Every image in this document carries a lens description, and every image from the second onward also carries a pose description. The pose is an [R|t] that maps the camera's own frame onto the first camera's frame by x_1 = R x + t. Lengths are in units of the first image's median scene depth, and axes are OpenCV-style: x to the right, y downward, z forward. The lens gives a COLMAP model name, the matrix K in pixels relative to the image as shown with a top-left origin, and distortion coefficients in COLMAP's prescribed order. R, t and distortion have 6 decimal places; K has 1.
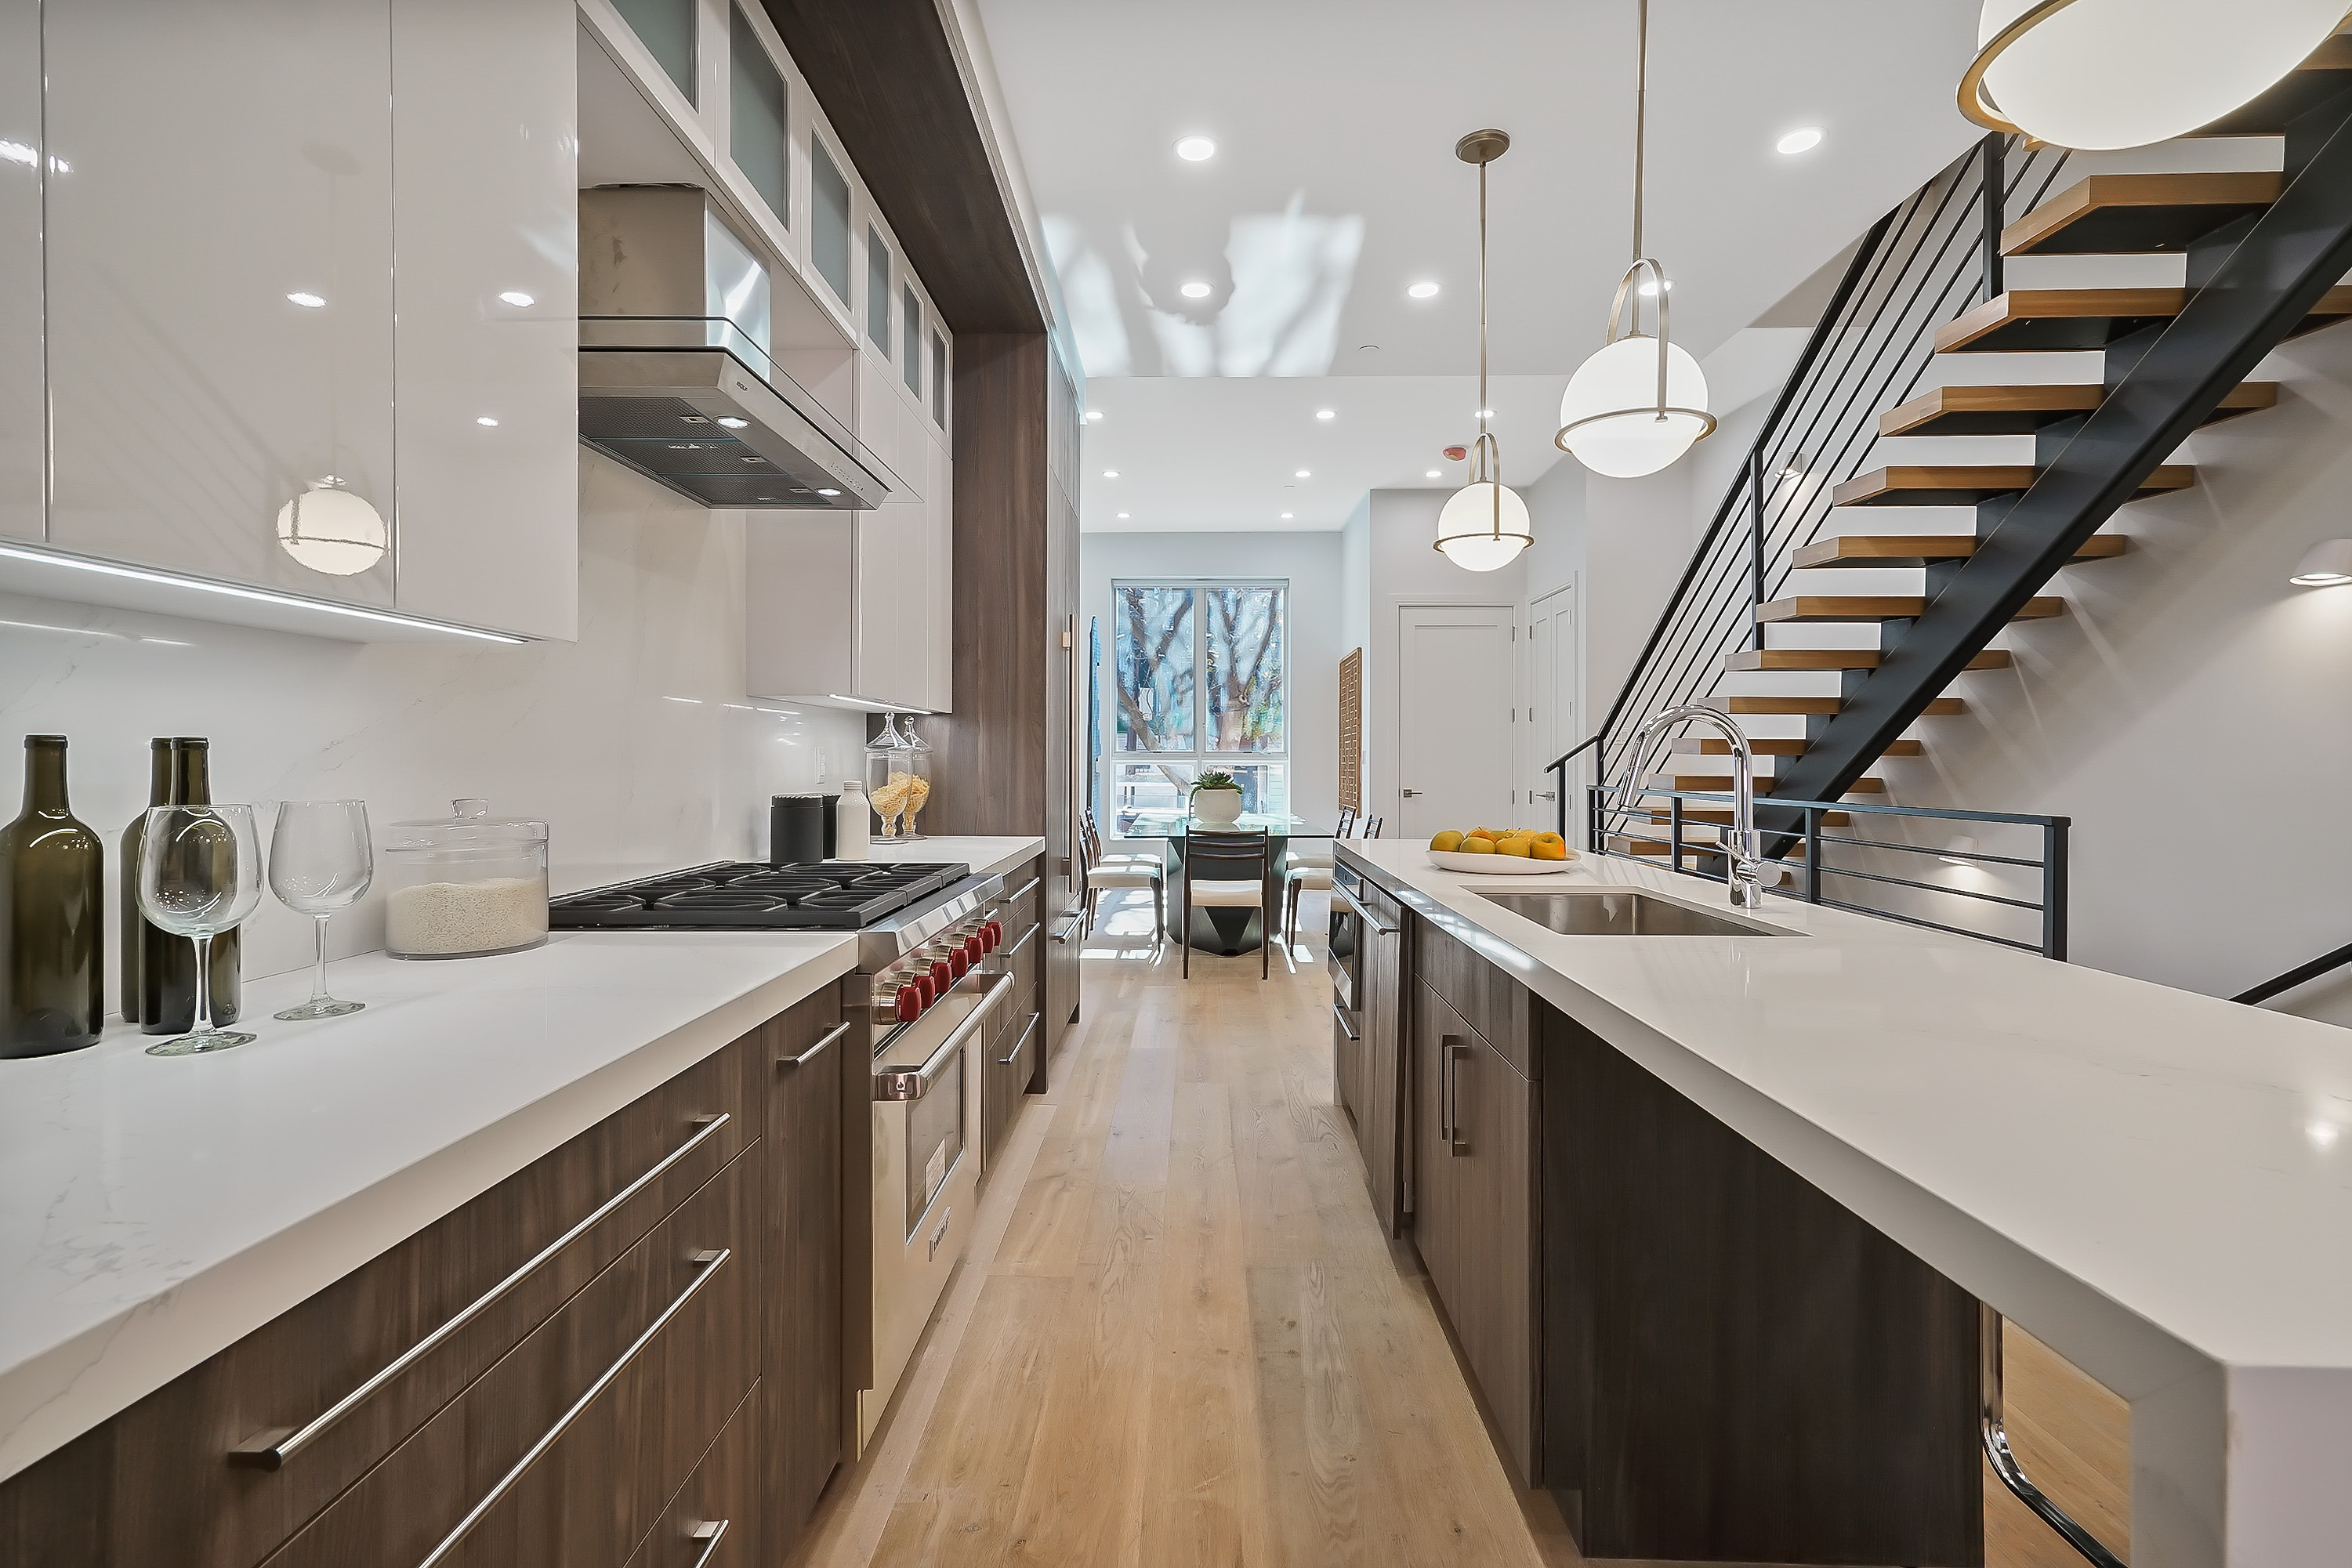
lens RADIAL K [[1097.6, 0, 1191.0], [0, 1097.6, 749.8], [0, 0, 1]] dist [-0.001612, -0.000033]
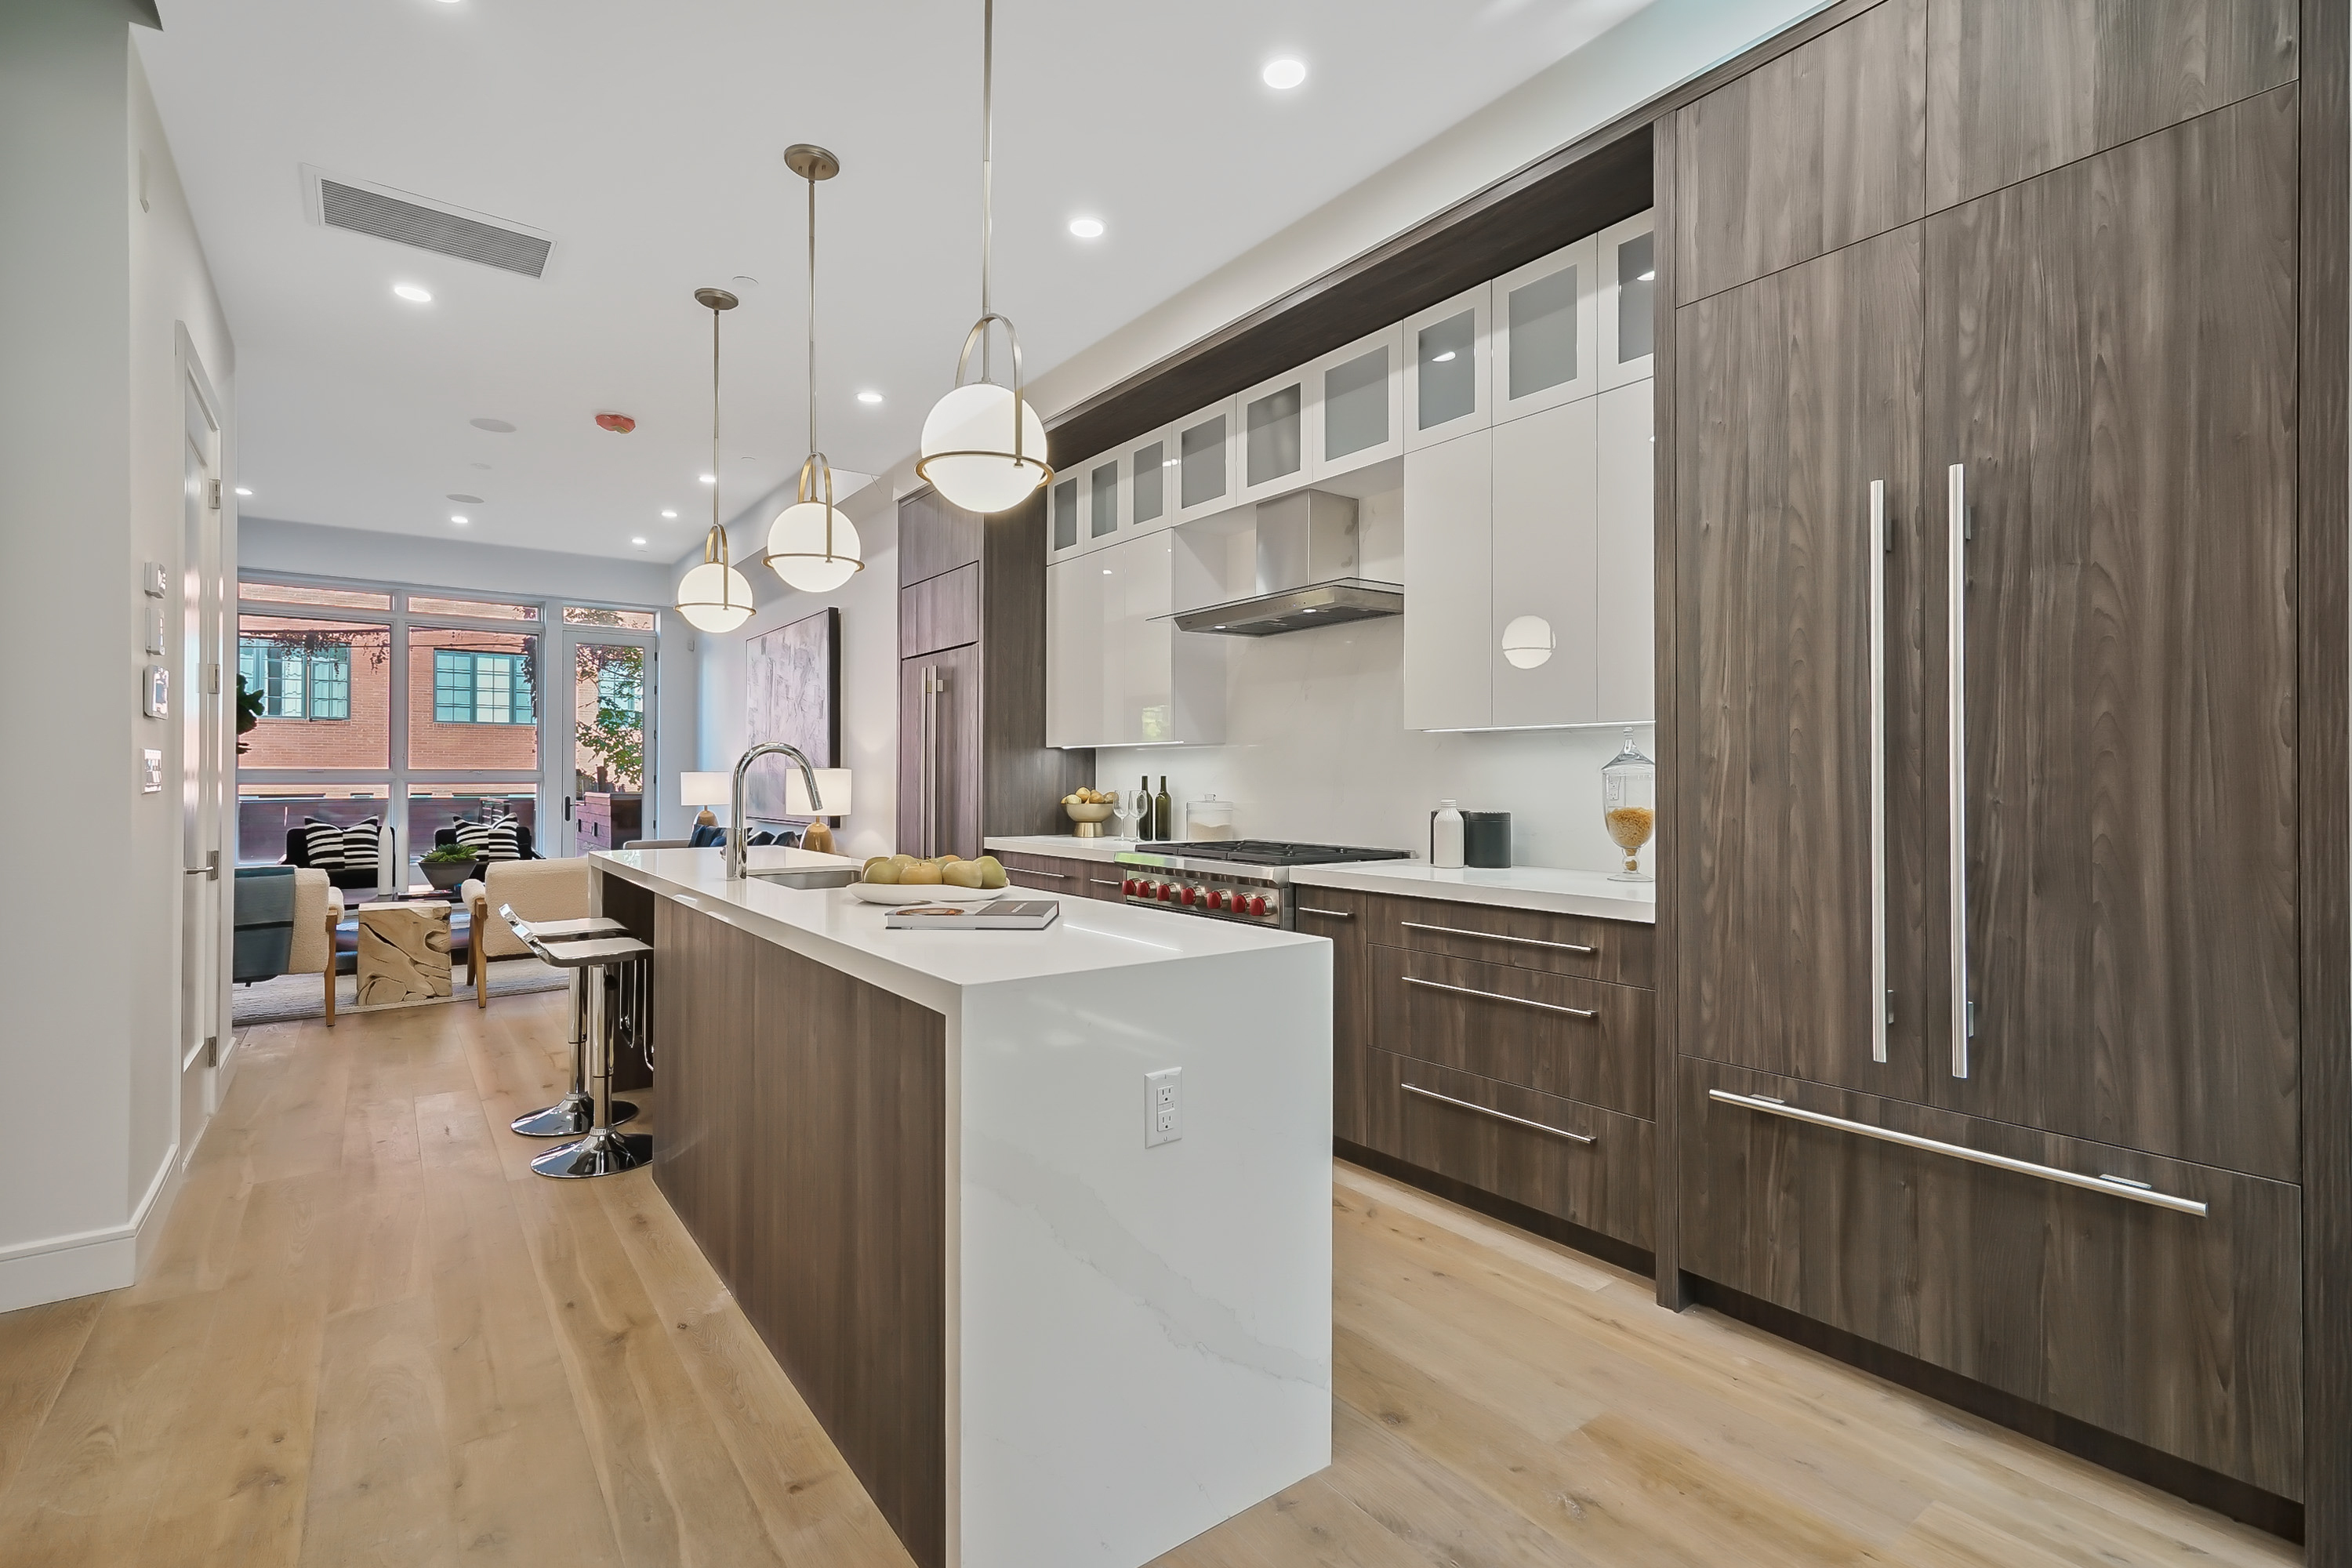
lens RADIAL K [[1038.9, 0, 1163.3], [0, 1038.9, 772.7], [0, 0, 1]] dist [-0.020073, 0.010164]
pose [[-0.795893, -0.009013, -0.605370, 0.500811], [-0.000519, 0.999899, -0.014205, 0.010856], [0.605437, -0.010991, -0.795817, 1.425796]]
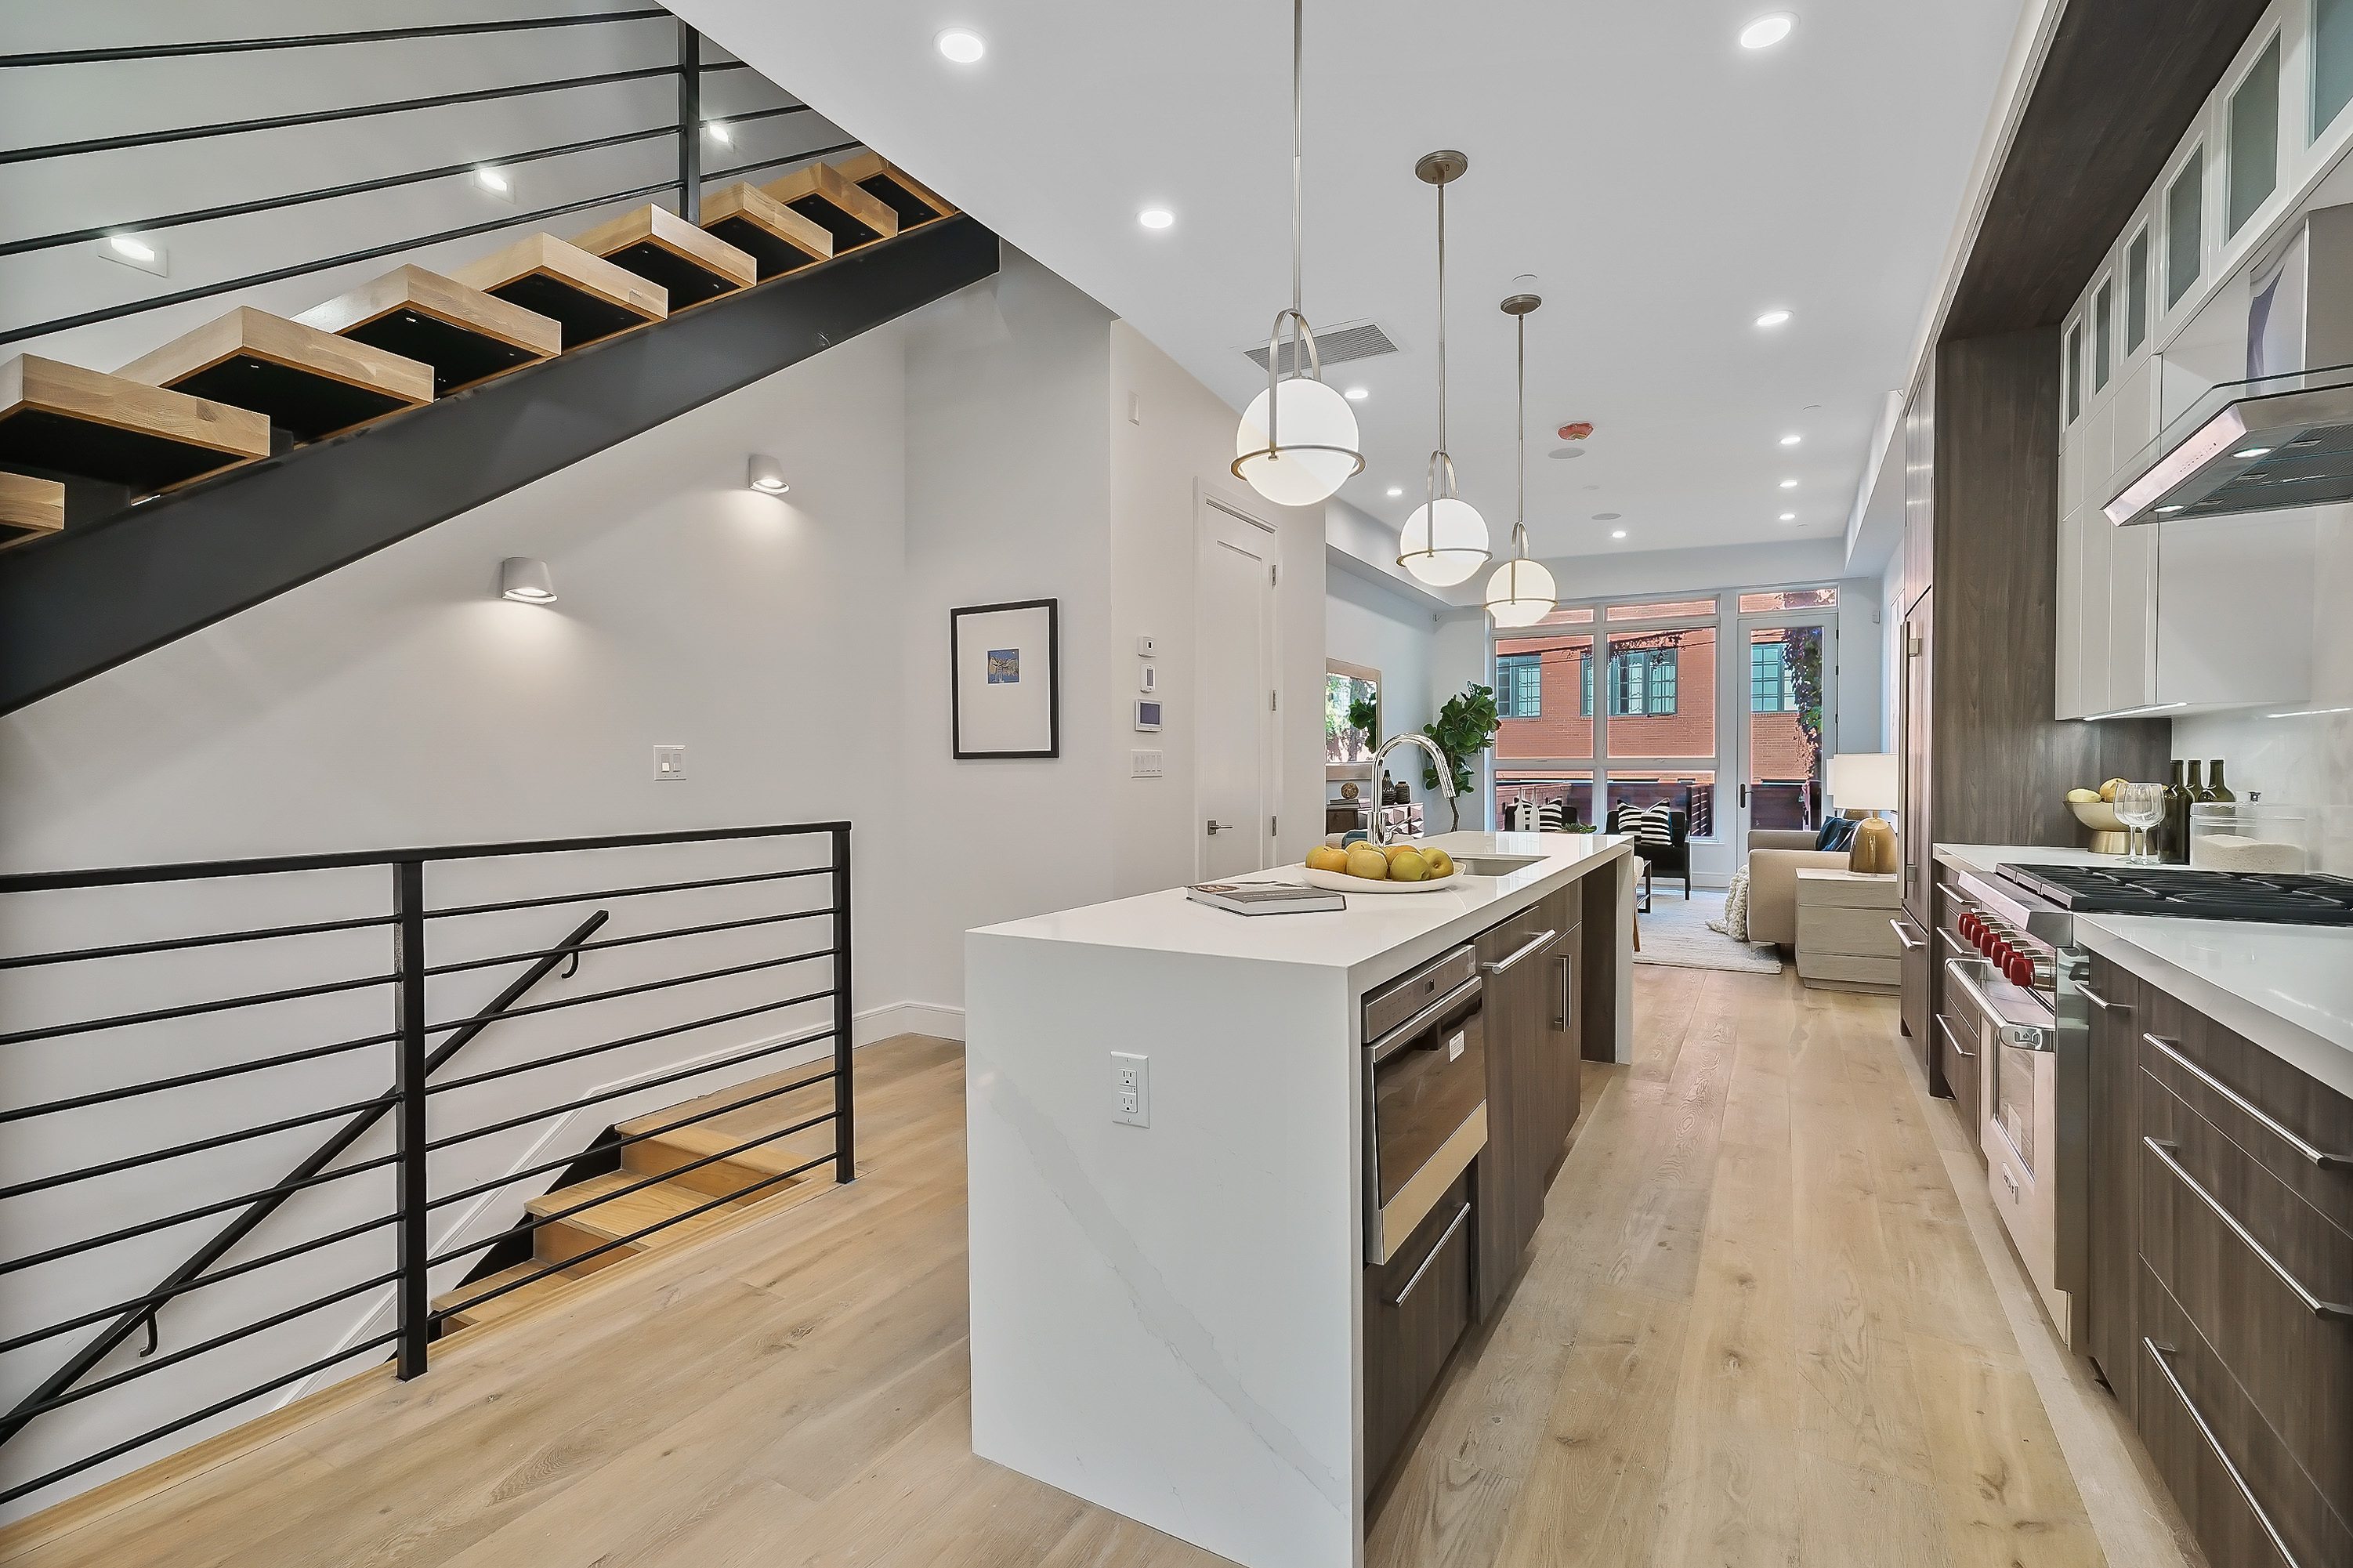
lens RADIAL K [[1039.4, 0, 1163.8], [0, 1039.4, 772.7], [0, 0, 1]] dist [-0.020073, 0.010164]
pose [[-0.860667, -0.003638, 0.509155, -0.007279], [-0.003193, 0.999993, 0.001746, 0.007115], [-0.509158, -0.000123, -0.860673, 1.448374]]
